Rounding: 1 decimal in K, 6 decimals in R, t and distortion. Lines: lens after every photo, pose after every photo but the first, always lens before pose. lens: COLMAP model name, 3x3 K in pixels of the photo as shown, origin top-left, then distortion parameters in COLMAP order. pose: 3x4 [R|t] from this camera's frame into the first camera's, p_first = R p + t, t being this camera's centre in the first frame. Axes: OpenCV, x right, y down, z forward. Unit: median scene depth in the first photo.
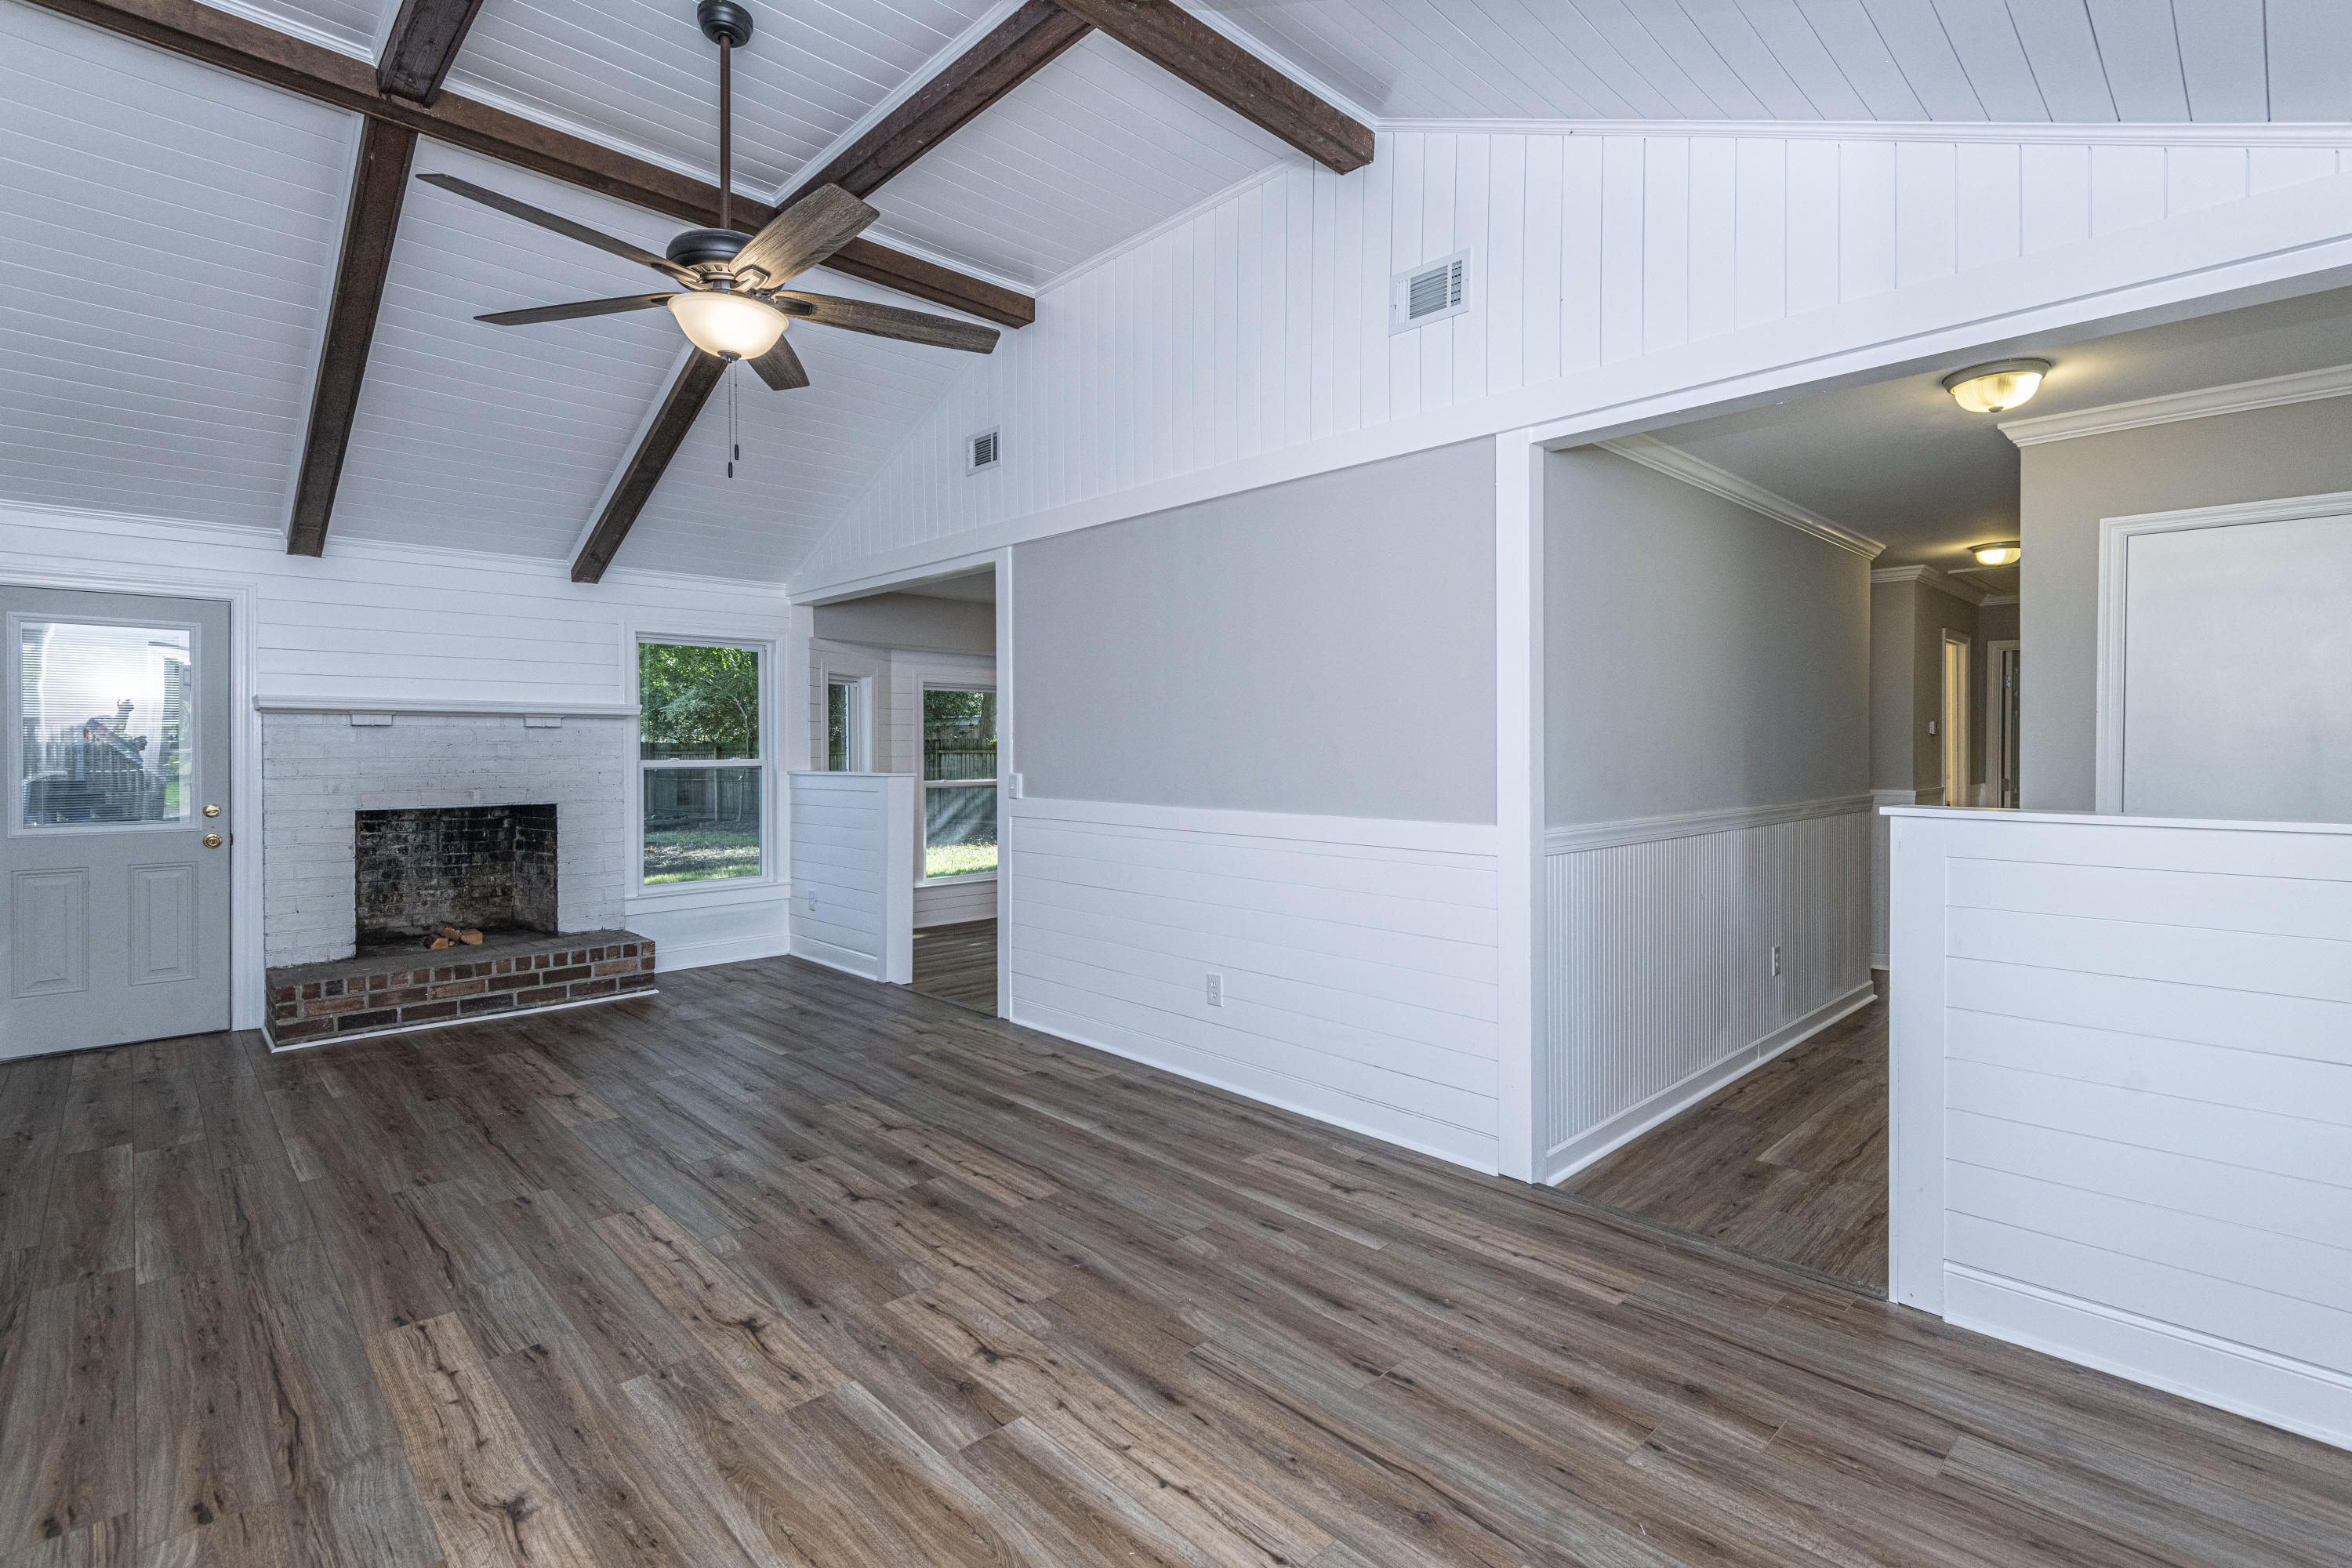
lens RADIAL K [[1084.6, 0, 1183.7], [0, 1084.6, 763.8], [0, 0, 1]] dist [0.041998, -0.024533]
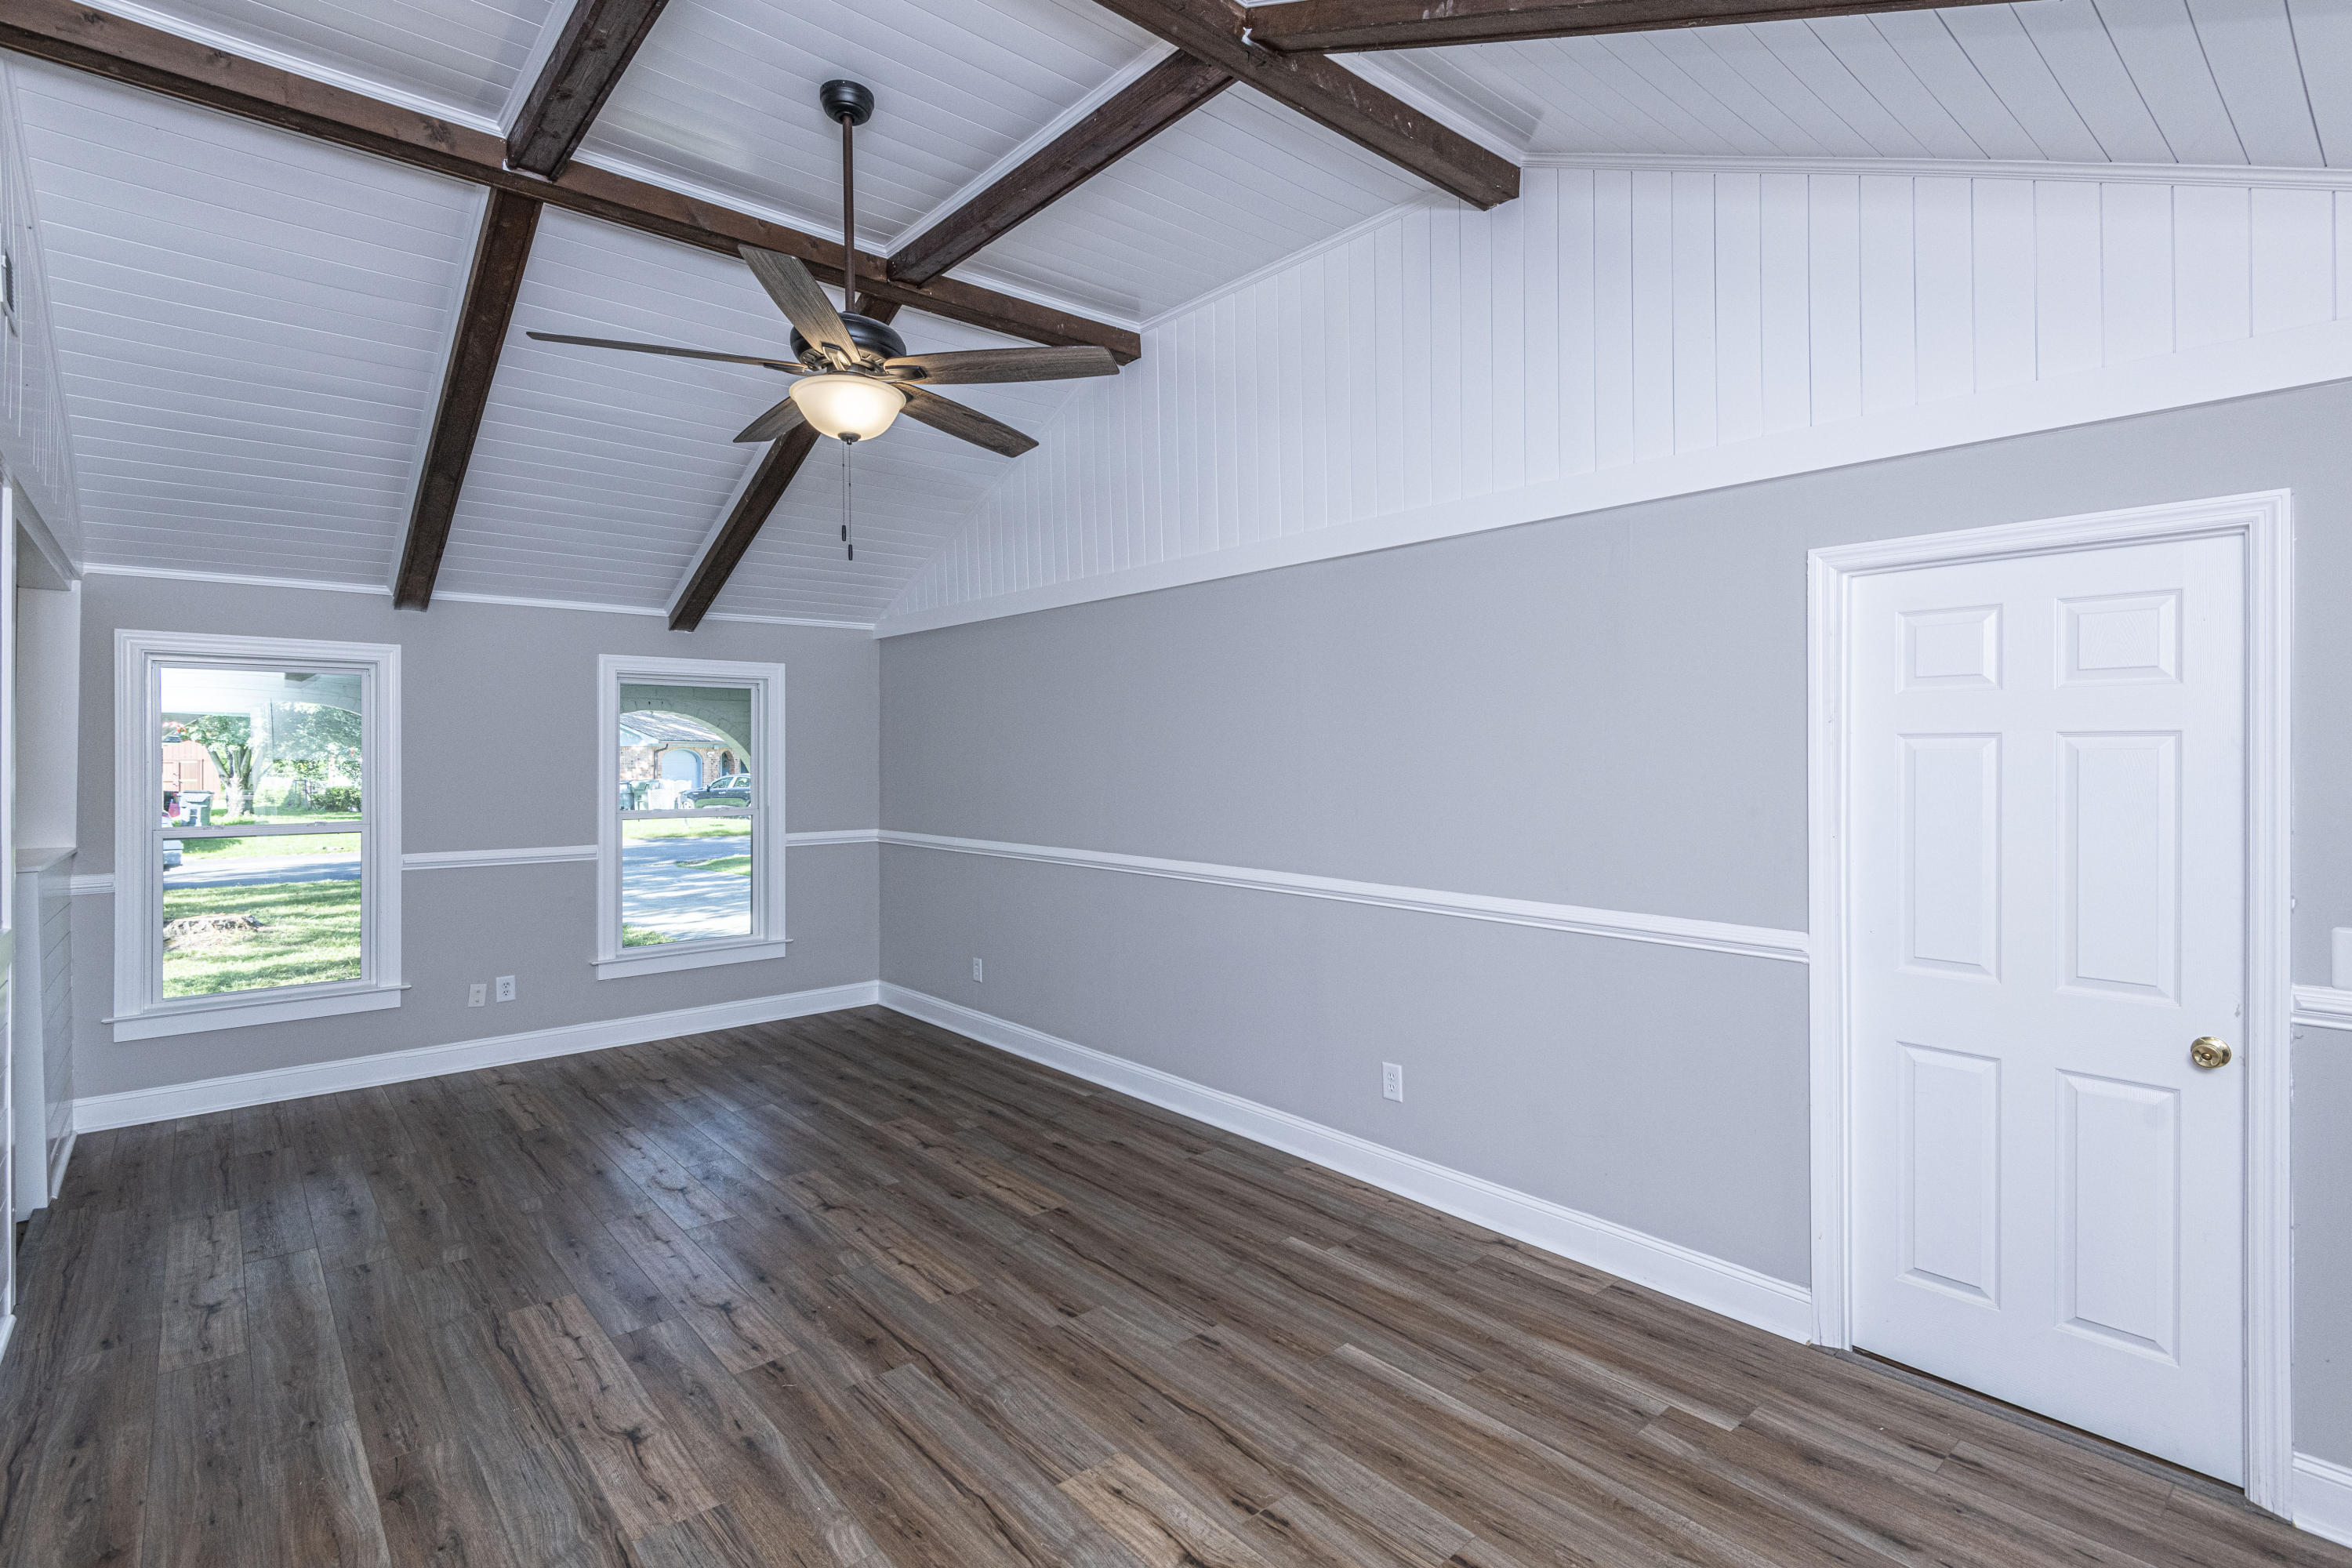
lens RADIAL K [[1116.0, 0, 1176.7], [0, 1116.0, 748.8], [0, 0, 1]] dist [0.041657, -0.025046]
pose [[-0.998358, 0.004807, 0.057088, -0.652052], [0.005316, 0.999947, 0.008761, -0.083836], [-0.057043, 0.009050, -0.998331, 1.698723]]
